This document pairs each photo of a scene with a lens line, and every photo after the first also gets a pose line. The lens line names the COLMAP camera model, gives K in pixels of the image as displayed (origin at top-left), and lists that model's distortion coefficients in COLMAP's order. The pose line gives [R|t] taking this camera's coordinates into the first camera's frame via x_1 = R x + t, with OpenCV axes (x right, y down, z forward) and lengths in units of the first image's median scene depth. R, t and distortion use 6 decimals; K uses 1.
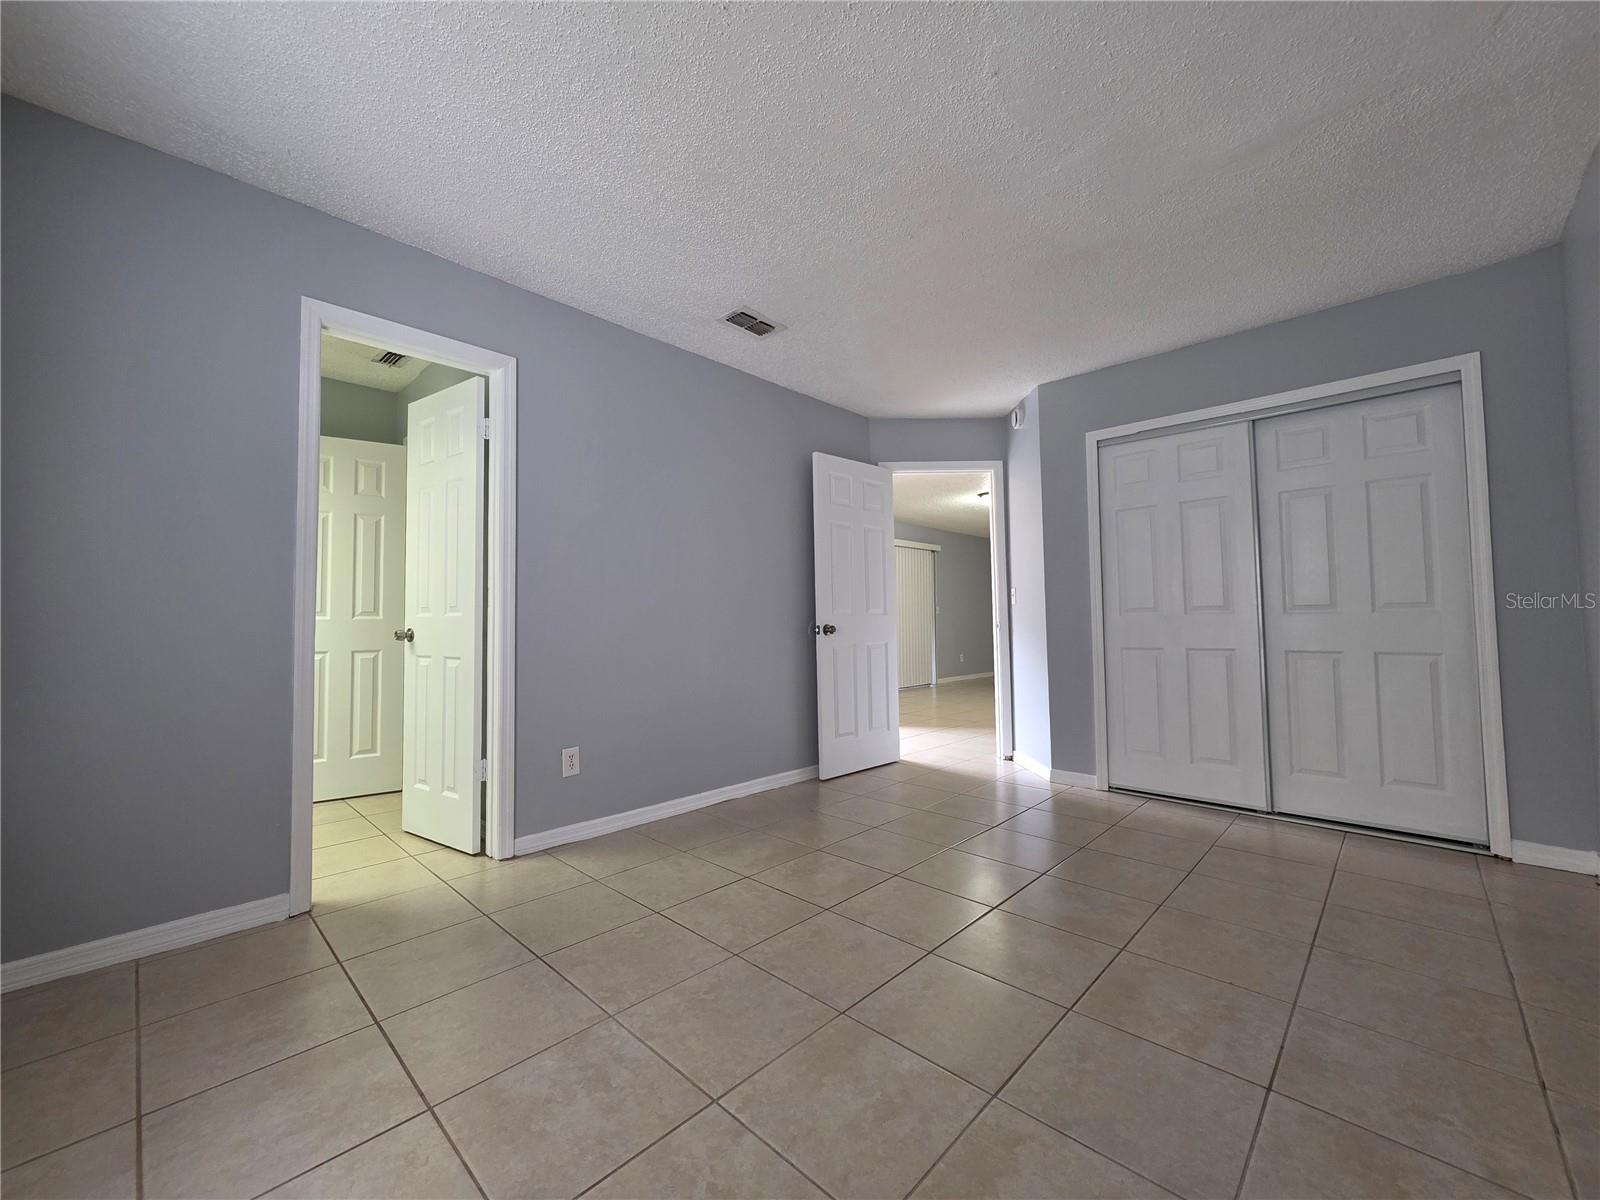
lens RADIAL K [[633.8, 0, 796.7], [0, 633.8, 597.3], [0, 0, 1]] dist [0.000770, 0.000279]
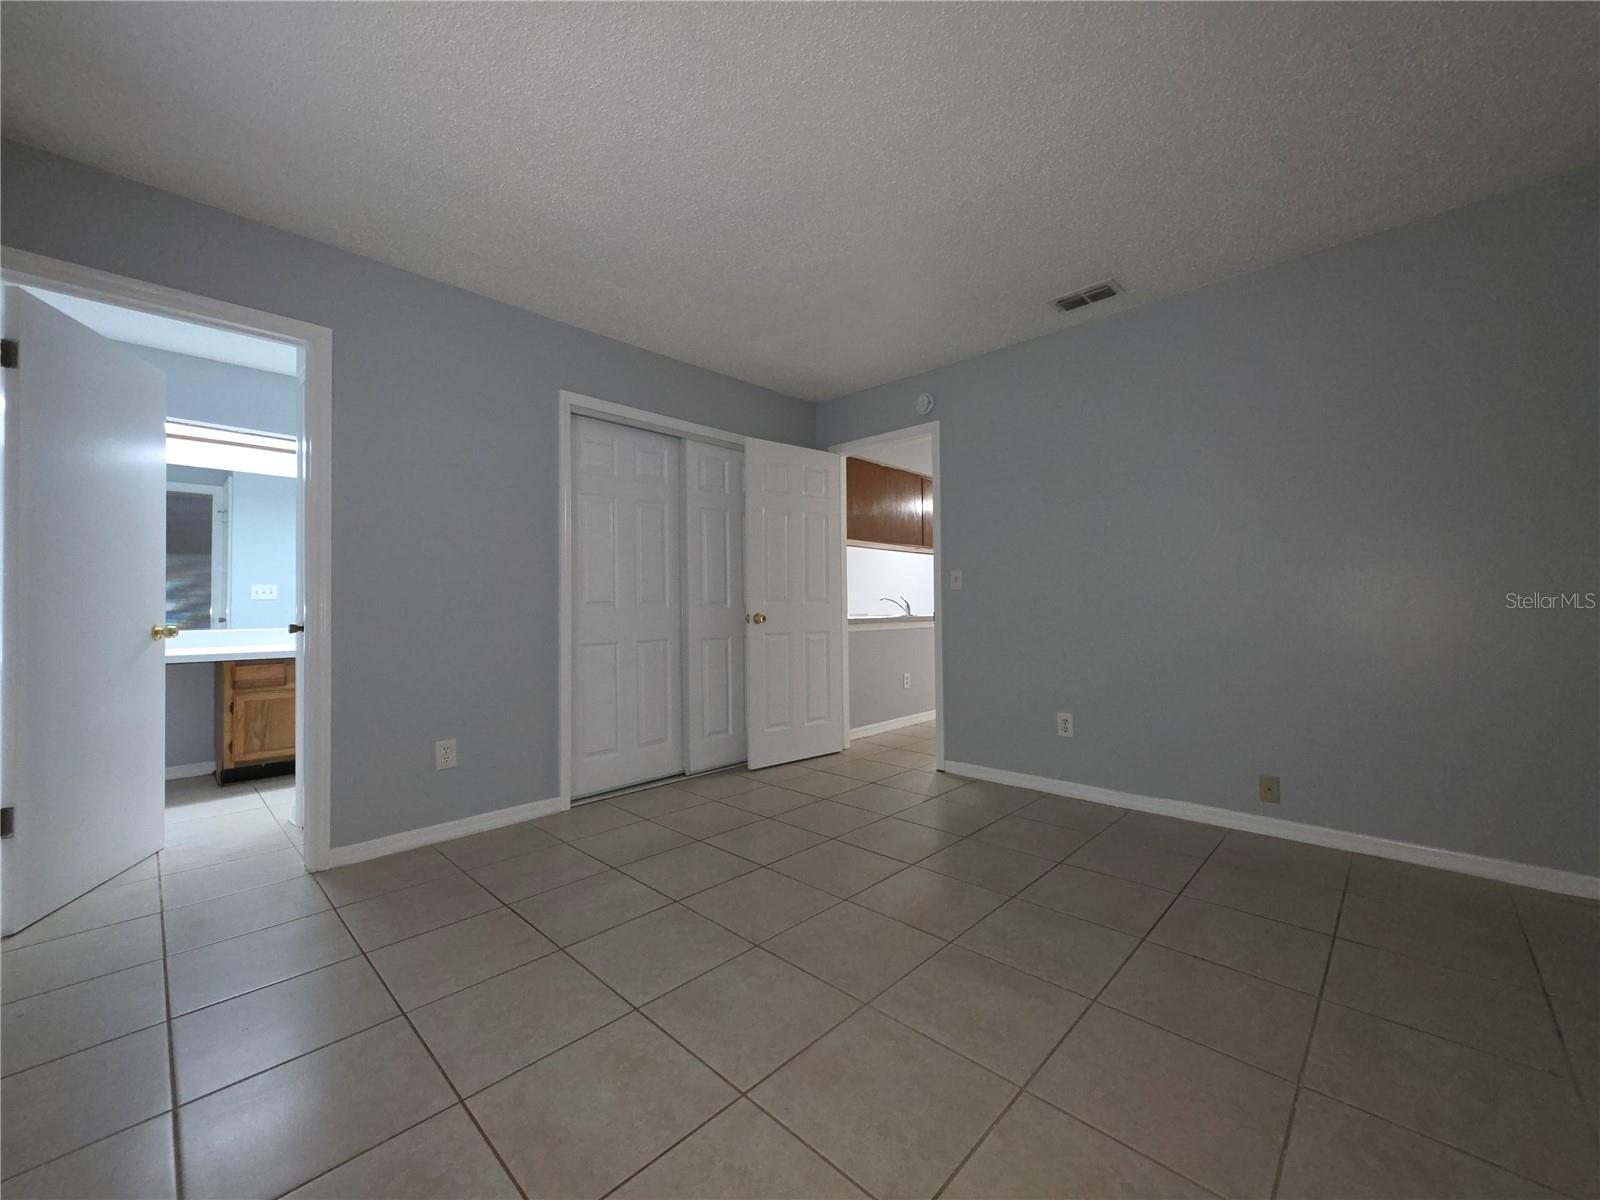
lens RADIAL K [[643.6, 0, 800.0], [0, 643.6, 600.0], [0, 0, 1]] dist [-0.000757, -0.000074]
pose [[0.999369, -0.004565, -0.035224, 0.148168], [0.005450, 0.999671, 0.025059, -0.003299], [0.035098, -0.025236, 0.999065, 0.003679]]
